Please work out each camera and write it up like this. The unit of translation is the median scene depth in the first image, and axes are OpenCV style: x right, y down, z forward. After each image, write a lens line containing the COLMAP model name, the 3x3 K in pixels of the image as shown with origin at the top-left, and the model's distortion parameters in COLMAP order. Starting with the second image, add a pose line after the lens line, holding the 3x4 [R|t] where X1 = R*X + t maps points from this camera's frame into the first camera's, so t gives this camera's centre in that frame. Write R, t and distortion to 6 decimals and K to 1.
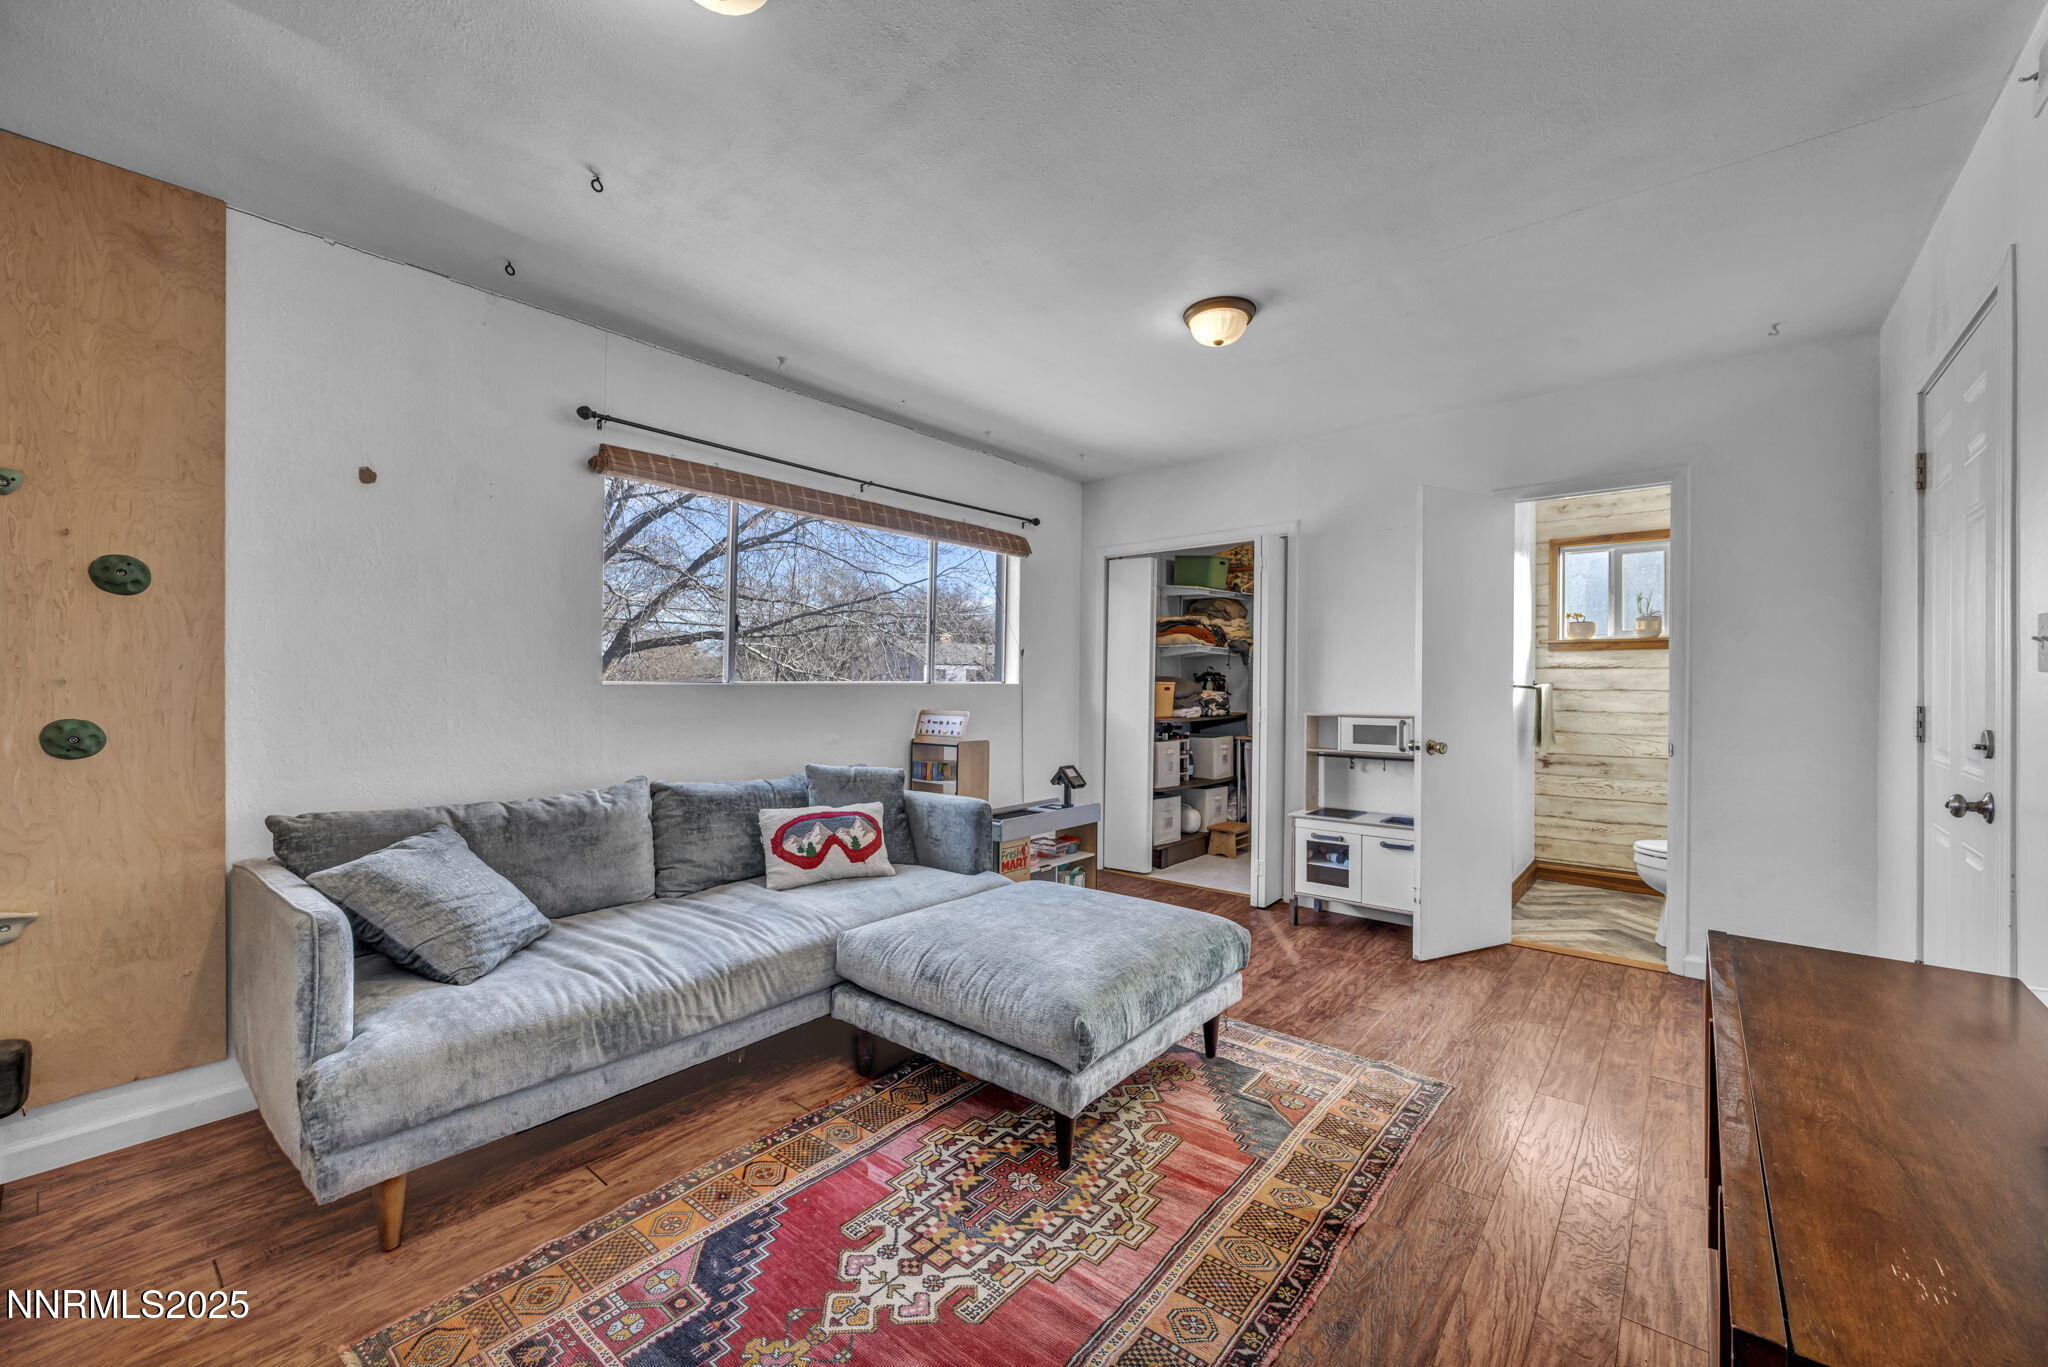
lens RADIAL K [[841.4, 0, 1021.0], [0, 841.4, 684.2], [0, 0, 1]] dist [-0.001489, 0.000184]
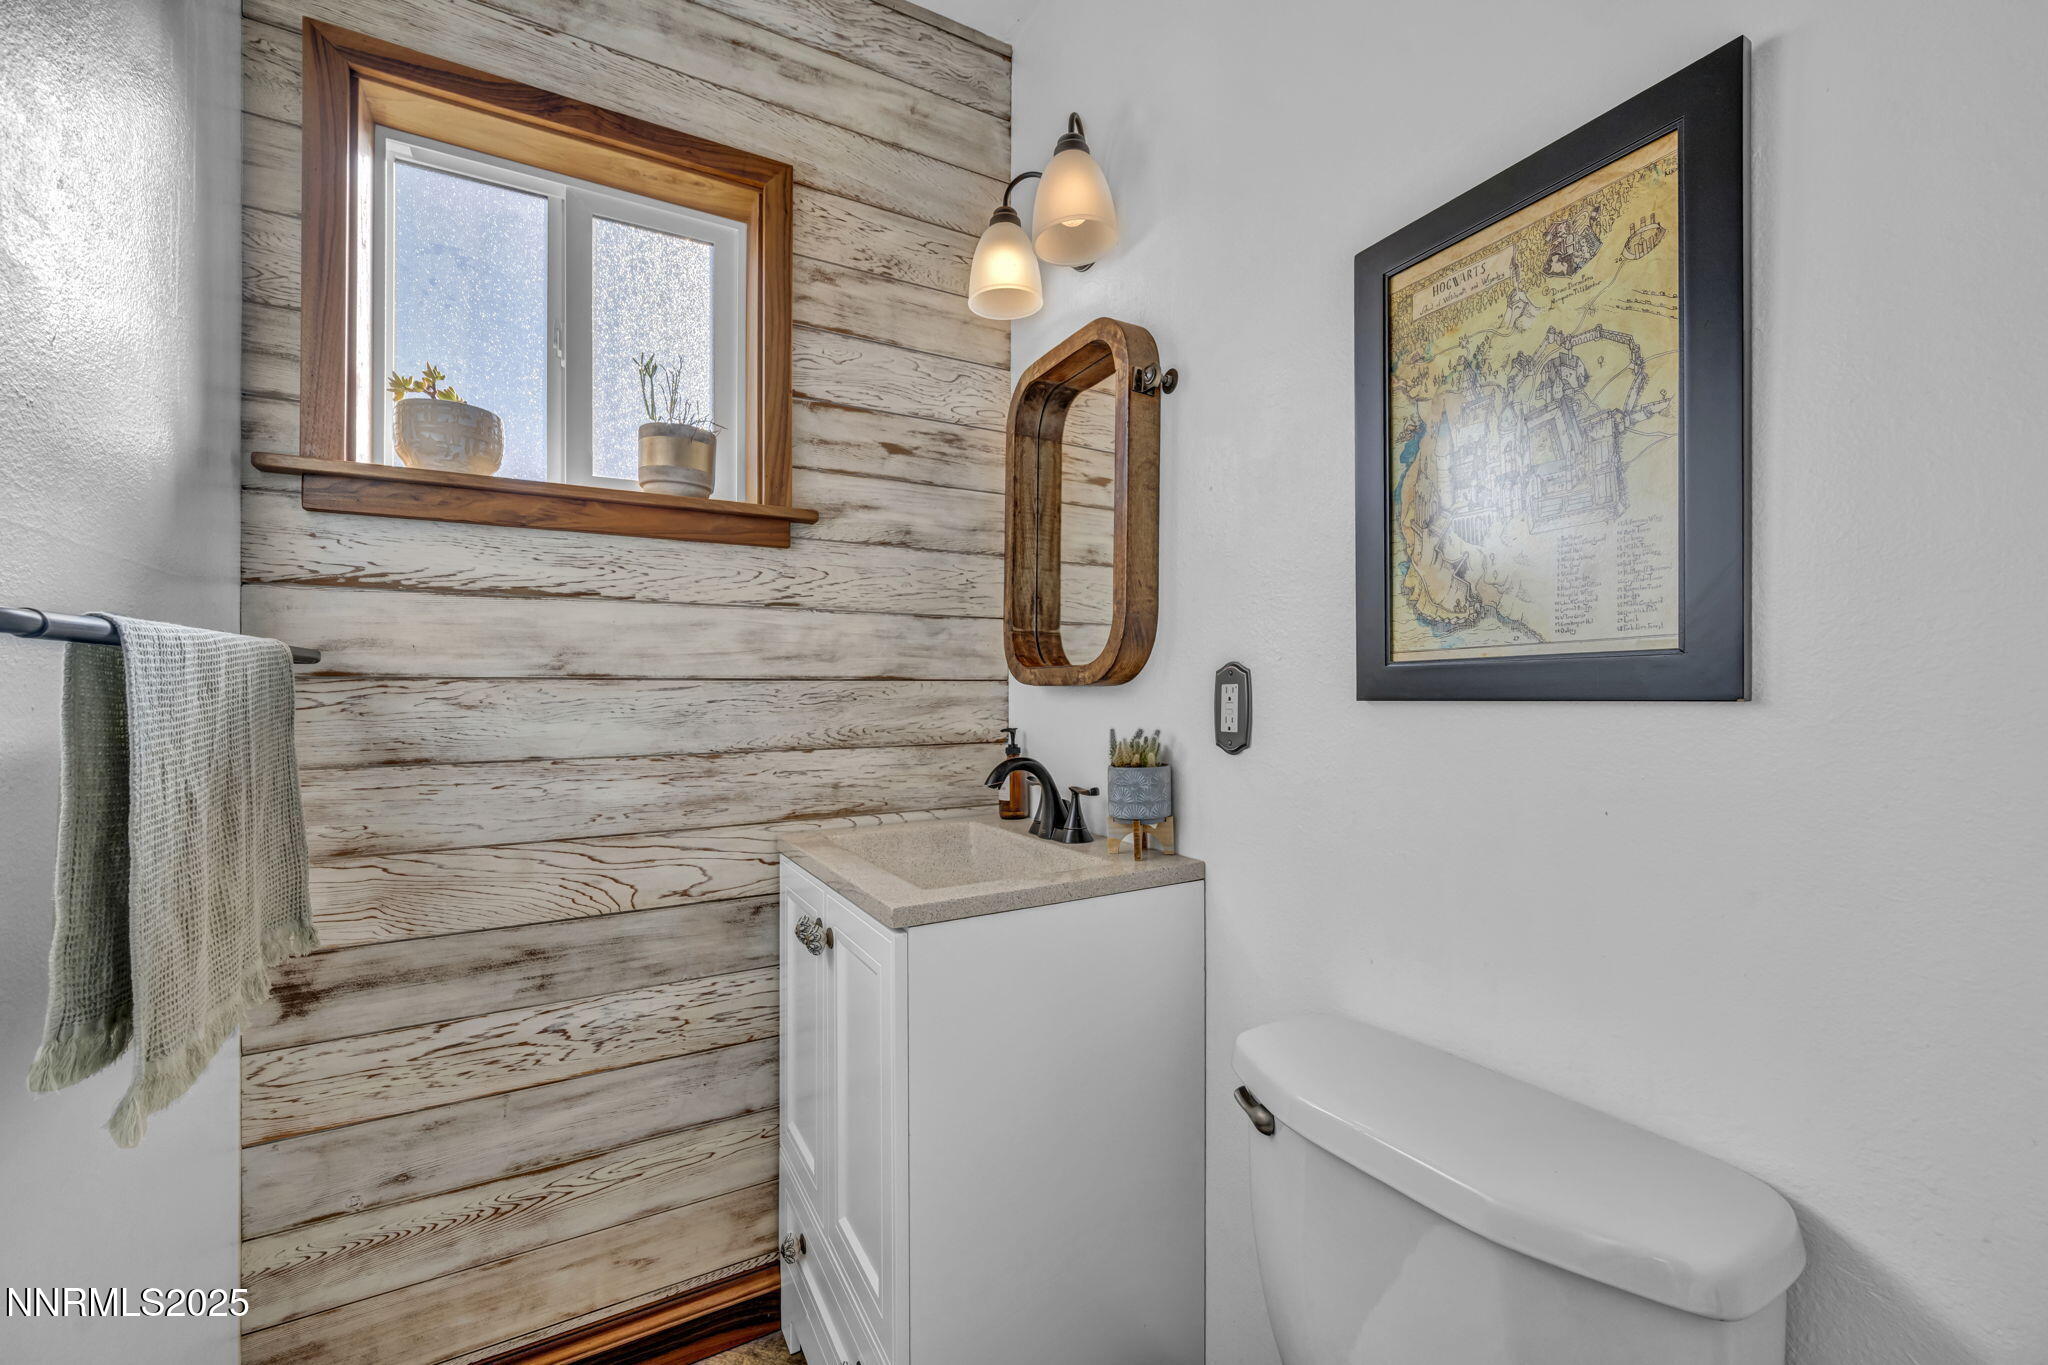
lens RADIAL K [[841.4, 0, 1025.0], [0, 841.4, 682.3], [0, 0, 1]] dist [-0.001489, 0.000184]
pose [[0.372345, -0.000291, 0.928094, 0.495522], [0.004705, 0.999988, -0.001574, 0.009653], [-0.928083, 0.004953, 0.372342, 0.743985]]
